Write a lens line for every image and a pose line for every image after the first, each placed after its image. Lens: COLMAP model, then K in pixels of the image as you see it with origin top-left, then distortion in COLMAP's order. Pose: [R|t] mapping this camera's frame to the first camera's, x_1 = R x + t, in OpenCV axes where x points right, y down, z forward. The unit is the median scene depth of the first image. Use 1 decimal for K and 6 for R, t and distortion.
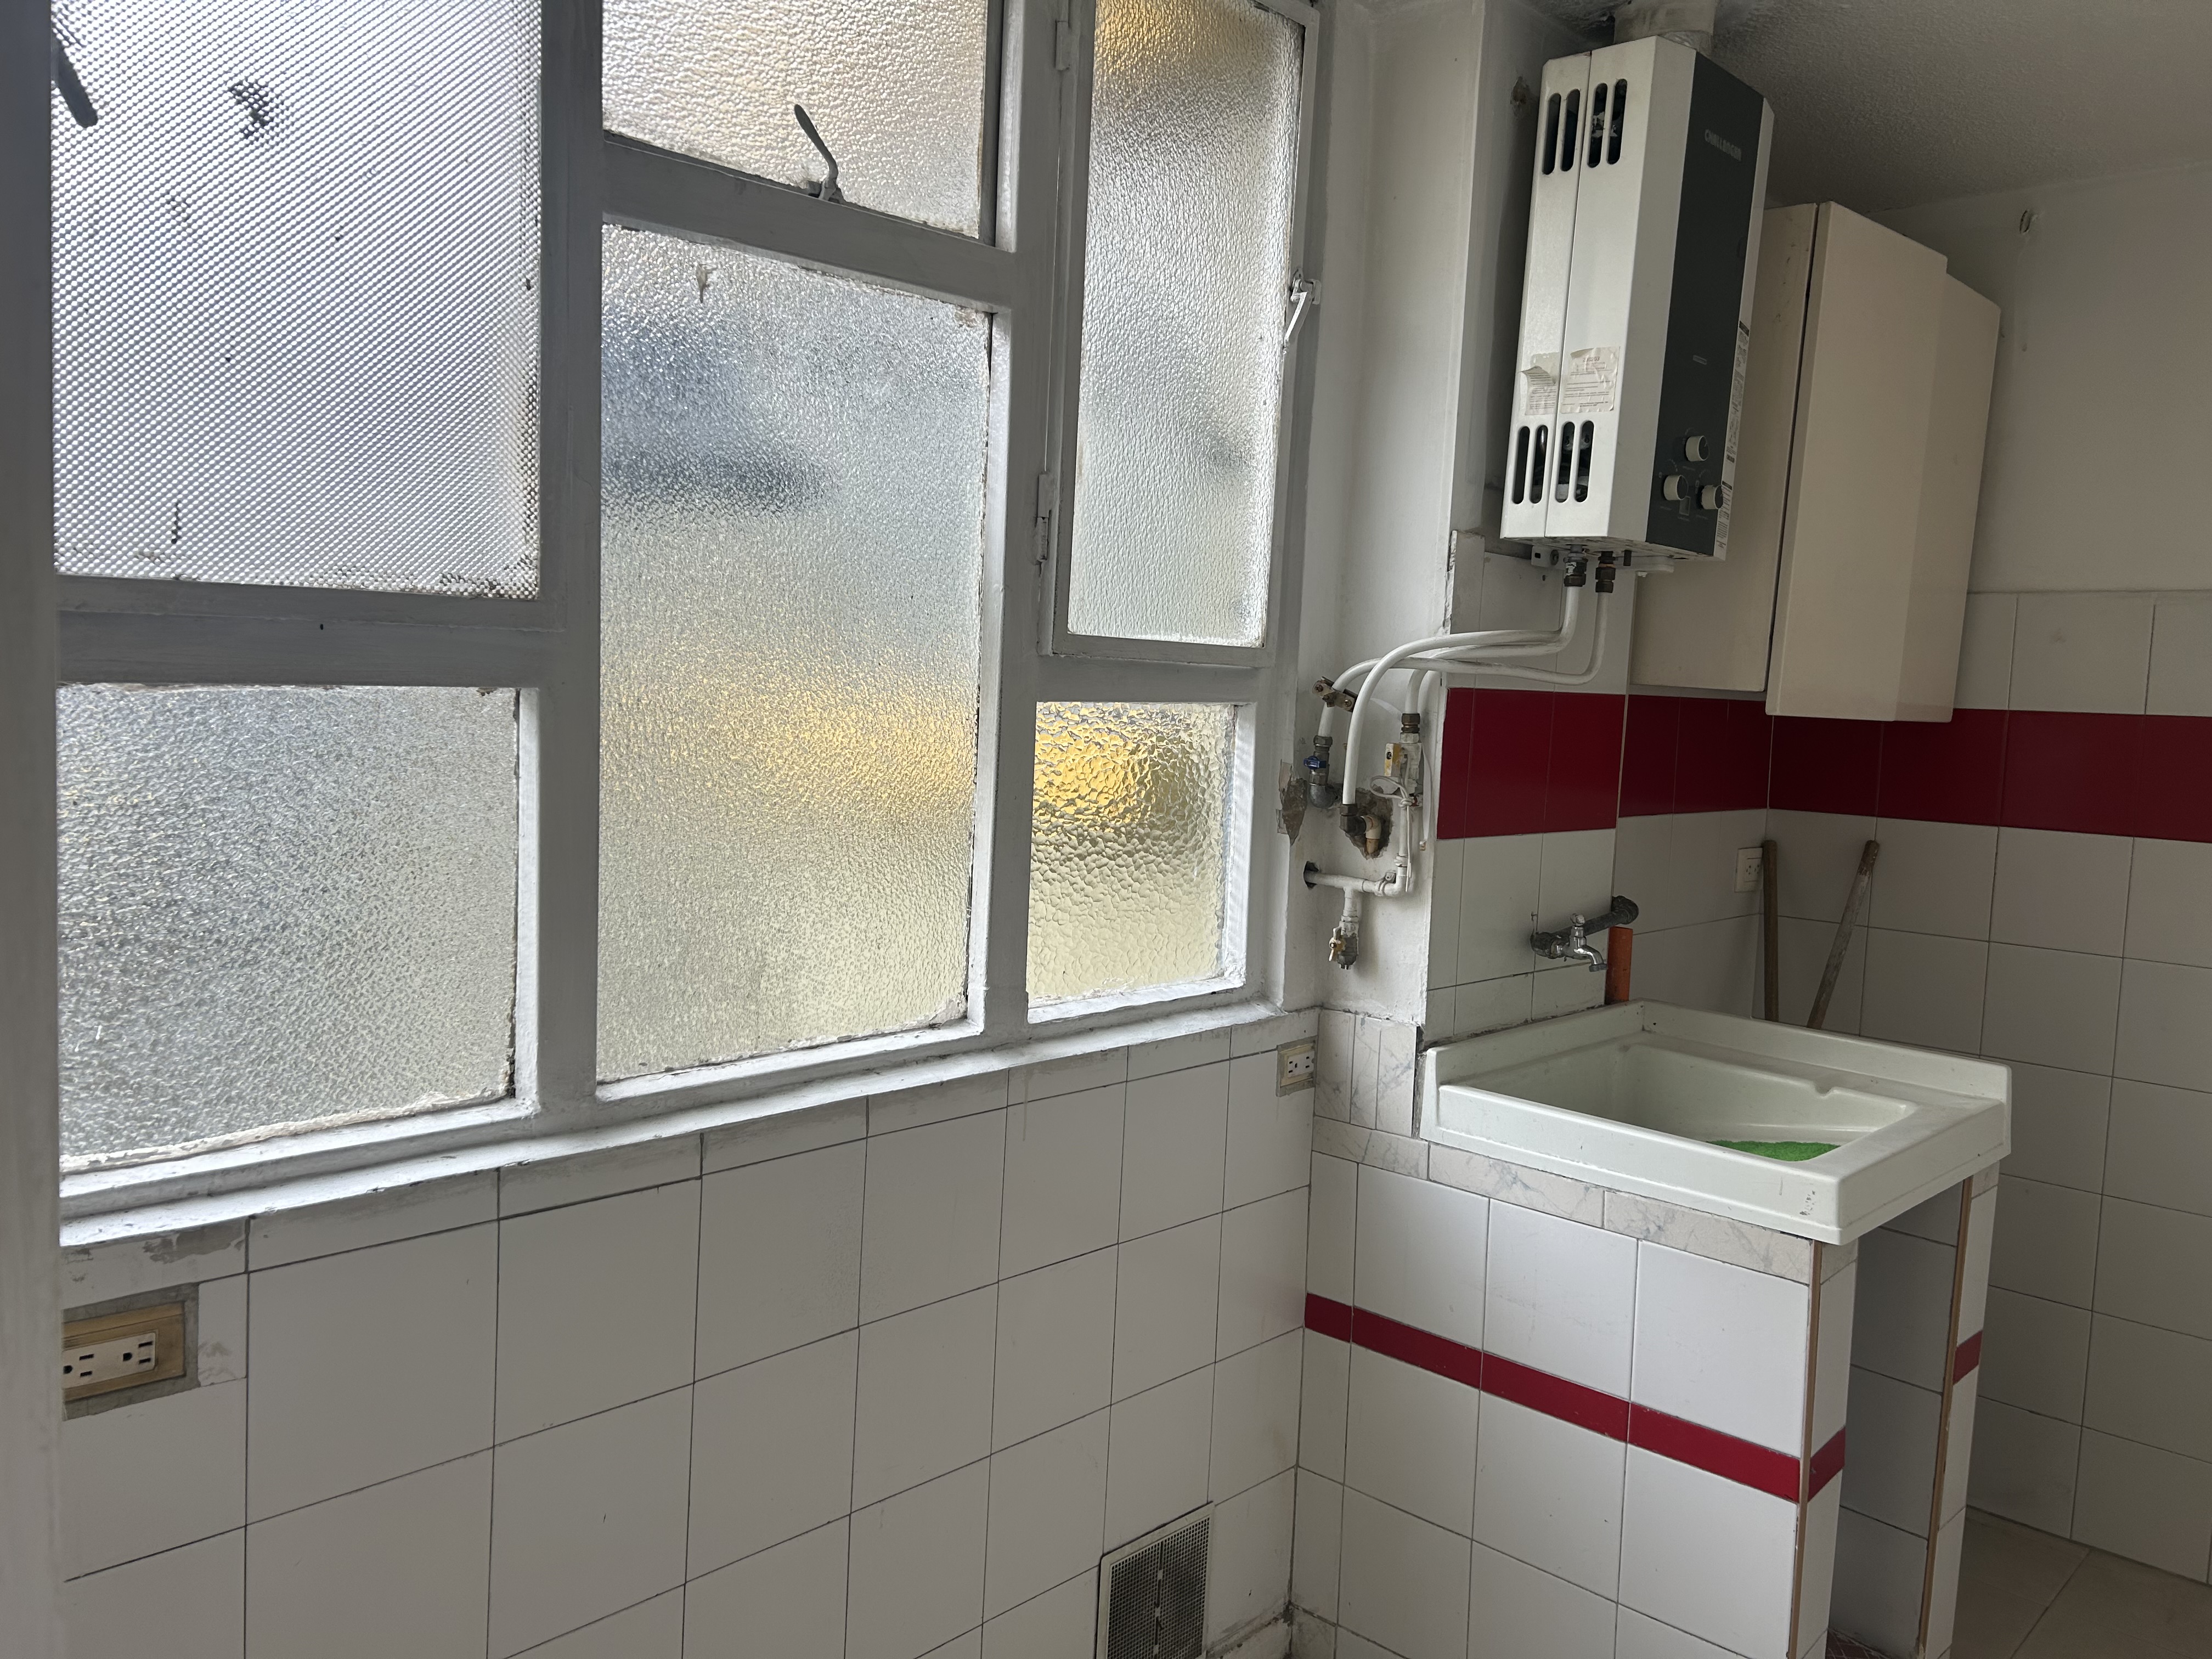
lens RADIAL K [[1666.8, 0, 1106.0], [0, 1666.8, 829.5], [0, 0, 1]] dist [0.099299, -0.119210]
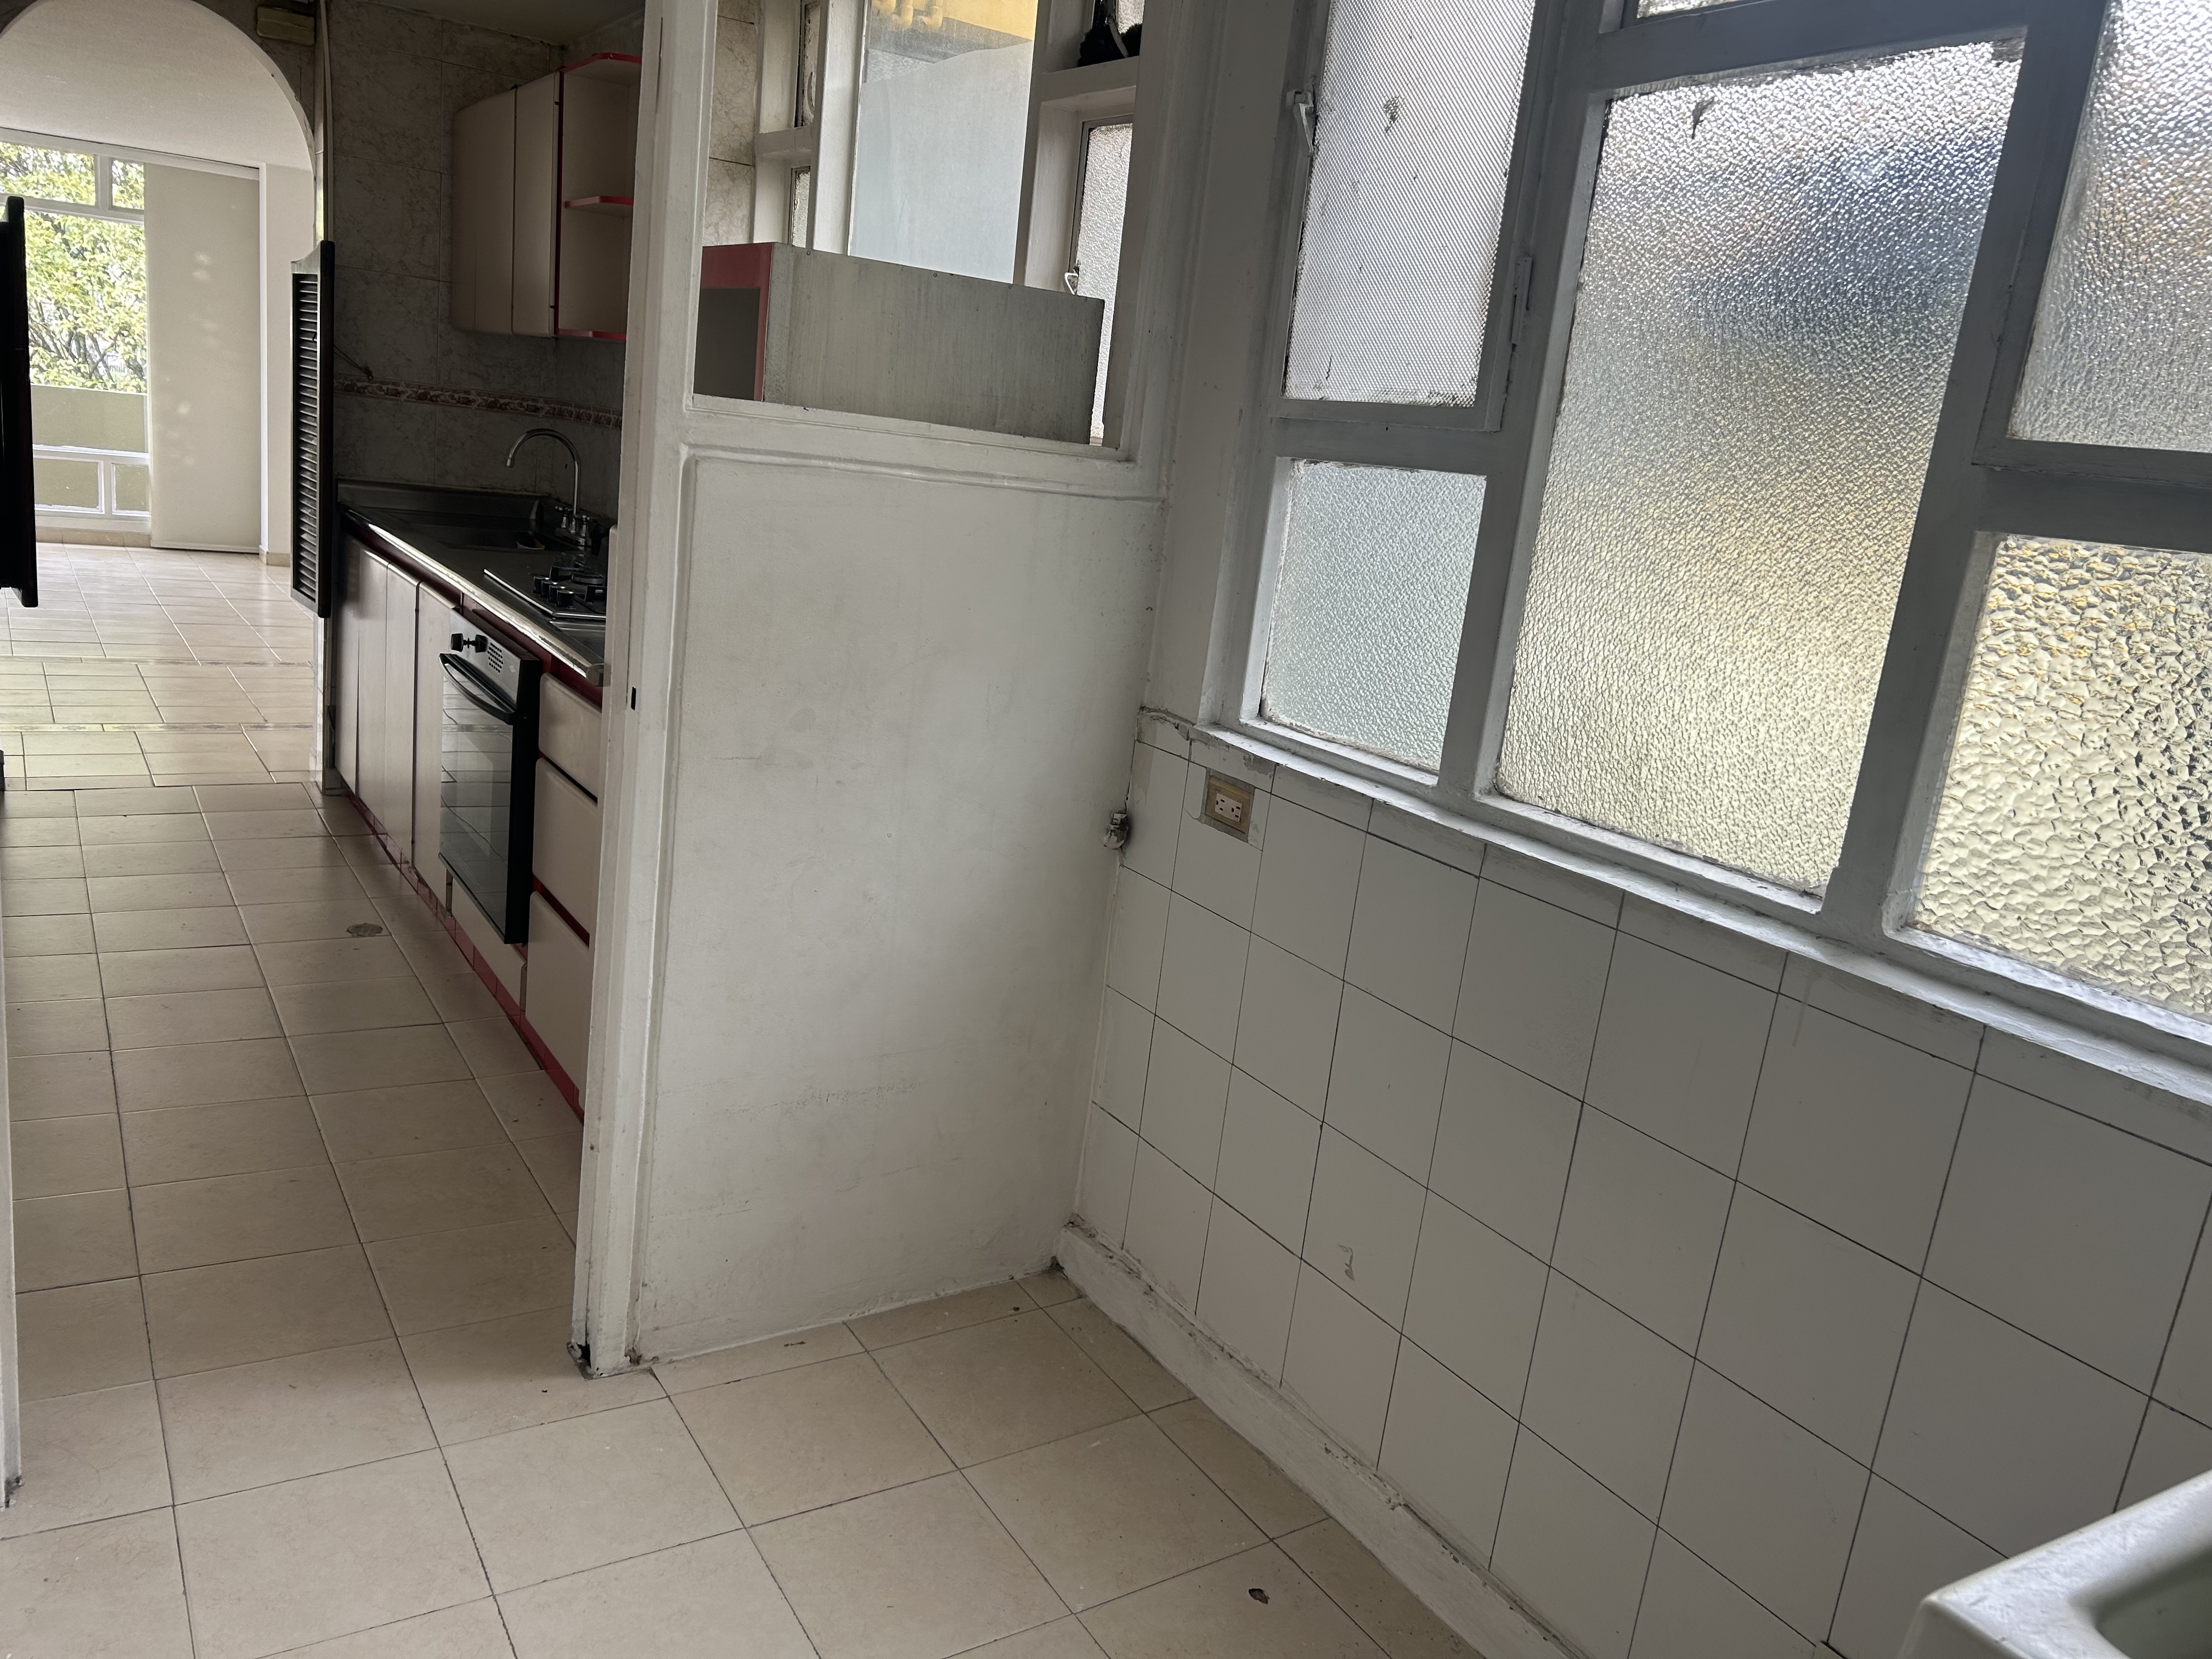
lens RADIAL K [[1666.8, 0, 1106.0], [0, 1666.8, 829.5], [0, 0, 1]] dist [0.099299, -0.119210]
pose [[-0.243280, 0.145180, -0.959030, 1.172656], [-0.222648, 0.953976, 0.200894, -0.016508], [0.944057, 0.262399, -0.199759, 1.142274]]
